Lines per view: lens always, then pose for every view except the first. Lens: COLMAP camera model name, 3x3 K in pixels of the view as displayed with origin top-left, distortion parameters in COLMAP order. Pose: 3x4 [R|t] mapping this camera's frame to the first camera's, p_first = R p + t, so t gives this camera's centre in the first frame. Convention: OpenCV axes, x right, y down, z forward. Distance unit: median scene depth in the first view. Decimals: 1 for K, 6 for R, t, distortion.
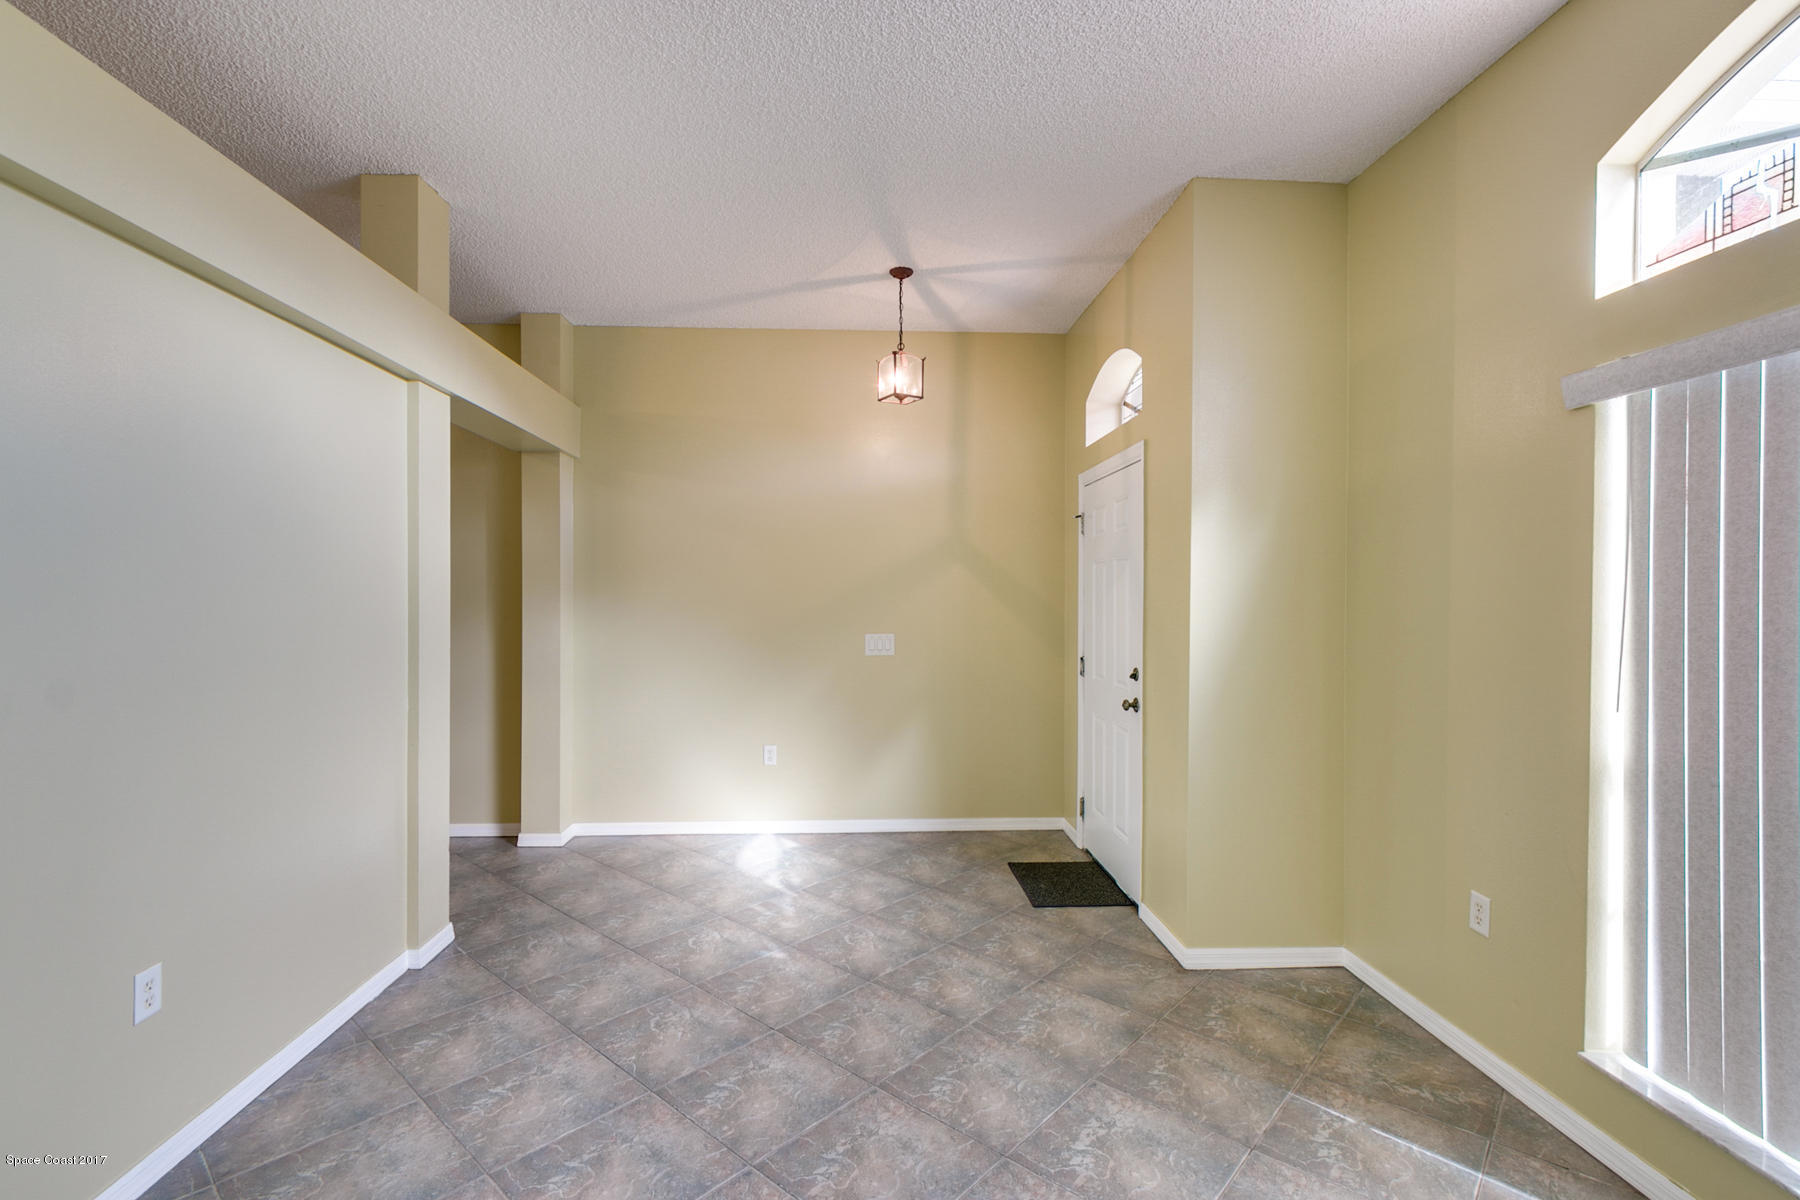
lens RADIAL K [[821.7, 0, 900.0], [0, 821.7, 600.0], [0, 0, 1]] dist [0.005310, 0.000046]
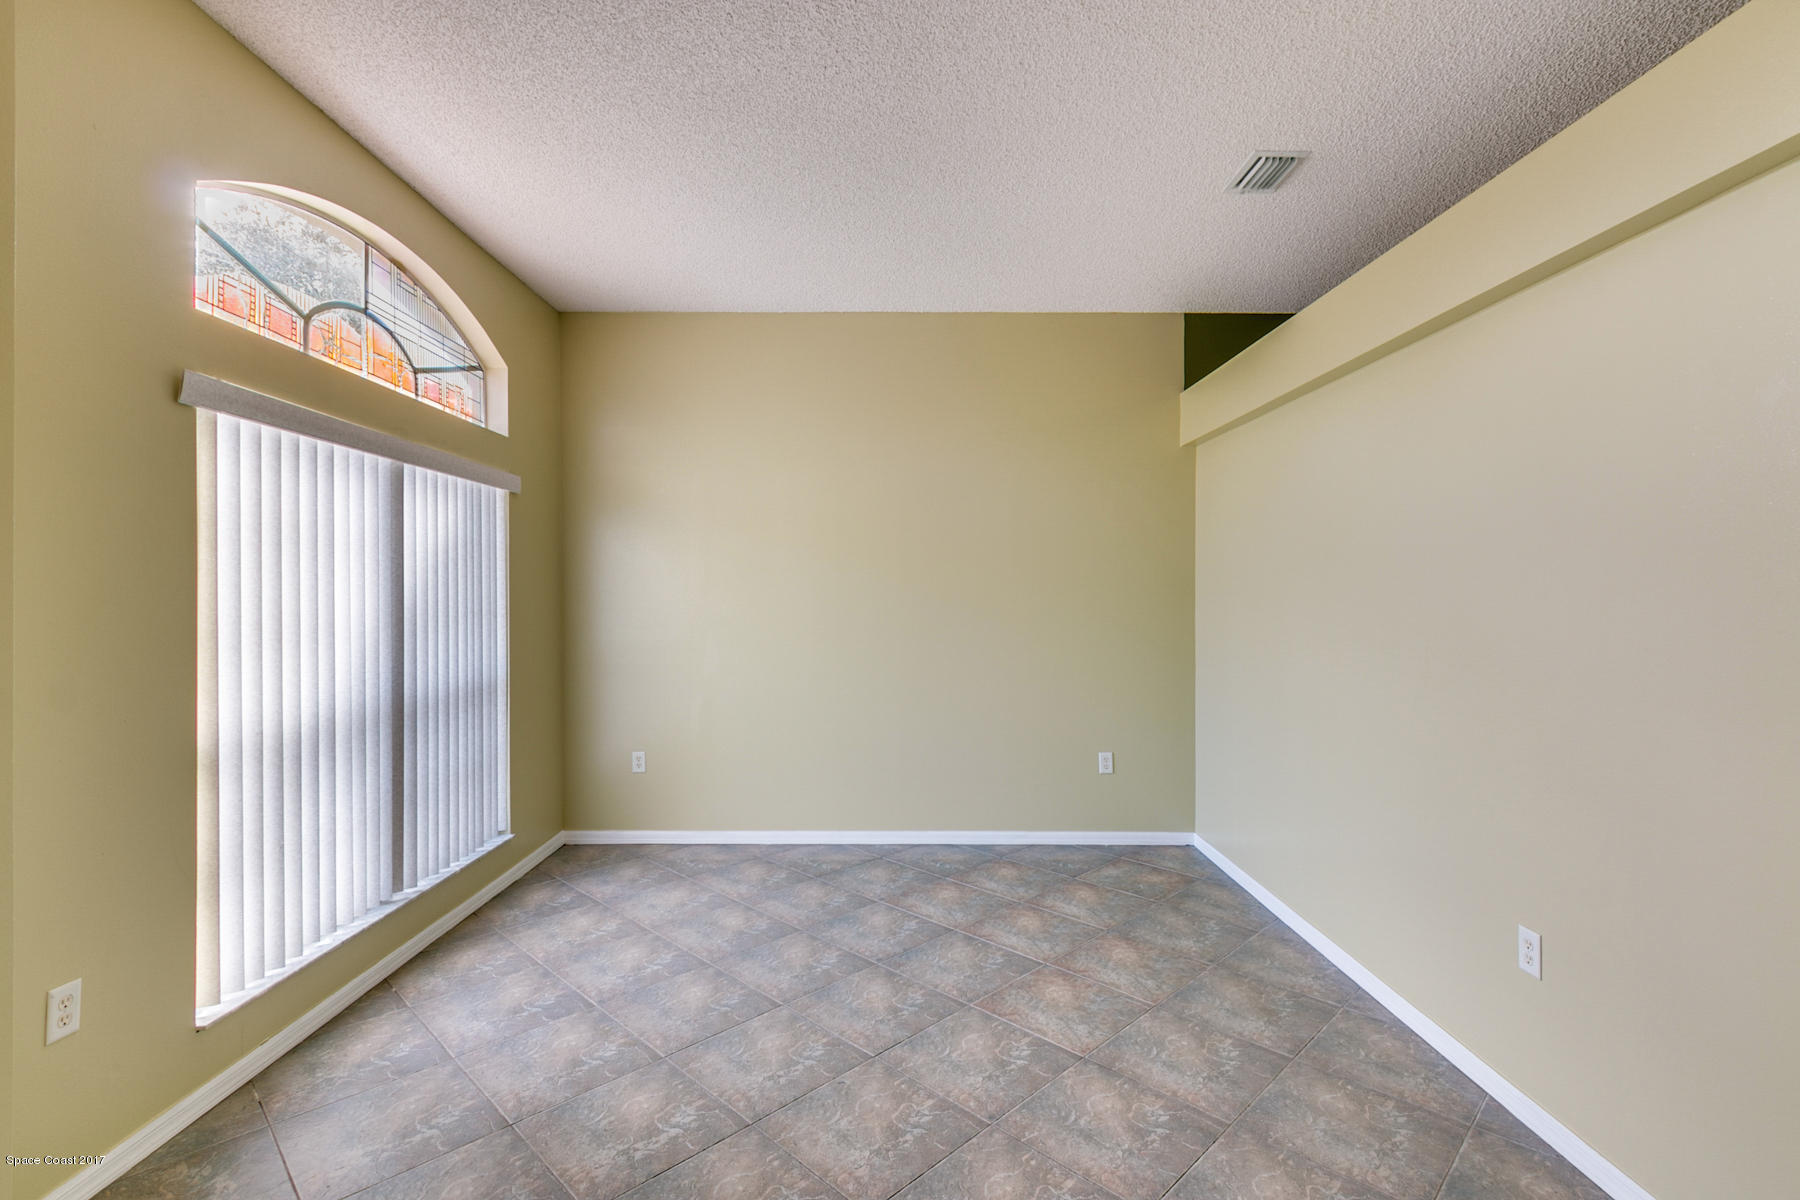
lens RADIAL K [[821.7, 0, 900.0], [0, 821.7, 600.0], [0, 0, 1]] dist [0.005310, 0.000046]
pose [[-0.998477, -0.001697, 0.055149, -0.115468], [-0.001154, 0.999950, 0.009889, -0.003723], [-0.055163, 0.009810, -0.998429, 1.991574]]
